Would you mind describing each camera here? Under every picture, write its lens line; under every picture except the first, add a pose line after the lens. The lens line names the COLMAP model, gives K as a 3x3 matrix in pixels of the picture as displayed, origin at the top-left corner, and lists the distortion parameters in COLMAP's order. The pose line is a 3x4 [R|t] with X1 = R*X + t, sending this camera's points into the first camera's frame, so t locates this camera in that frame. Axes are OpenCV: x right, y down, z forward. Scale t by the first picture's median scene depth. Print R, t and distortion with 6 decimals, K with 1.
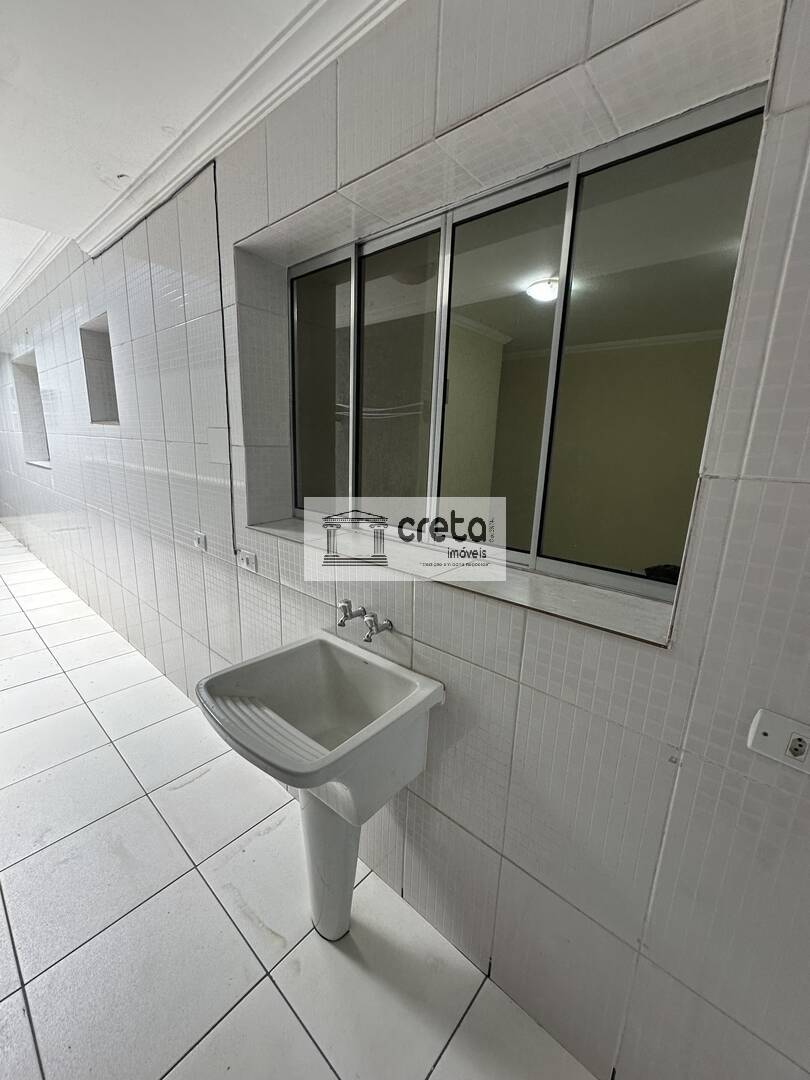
lens RADIAL K [[432.7, 0, 406.4], [0, 432.7, 540.2], [0, 0, 1]] dist [-0.001017, -0.000175]
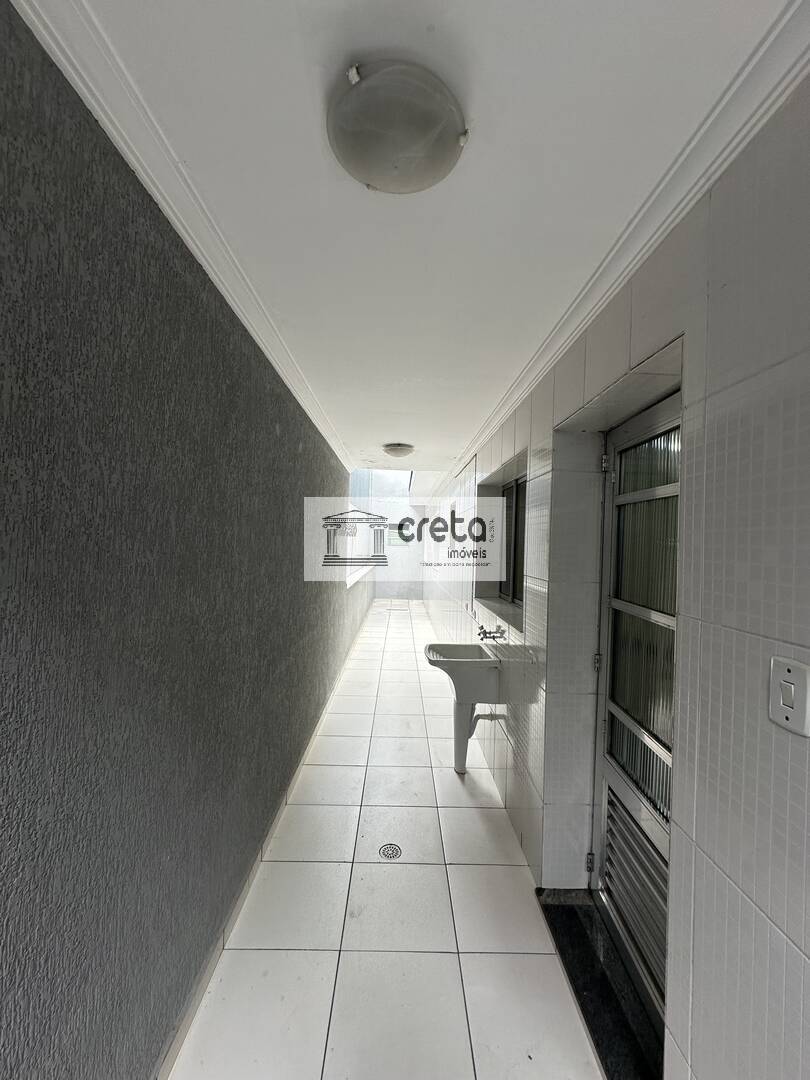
lens RADIAL K [[432.7, 0, 406.4], [0, 432.7, 540.2], [0, 0, 1]] dist [-0.001017, -0.000175]
pose [[0.671679, -0.019878, -0.740576, 1.229933], [-0.169264, 0.969082, -0.179528, 0.162803], [0.721247, 0.245938, 0.647547, -0.888335]]
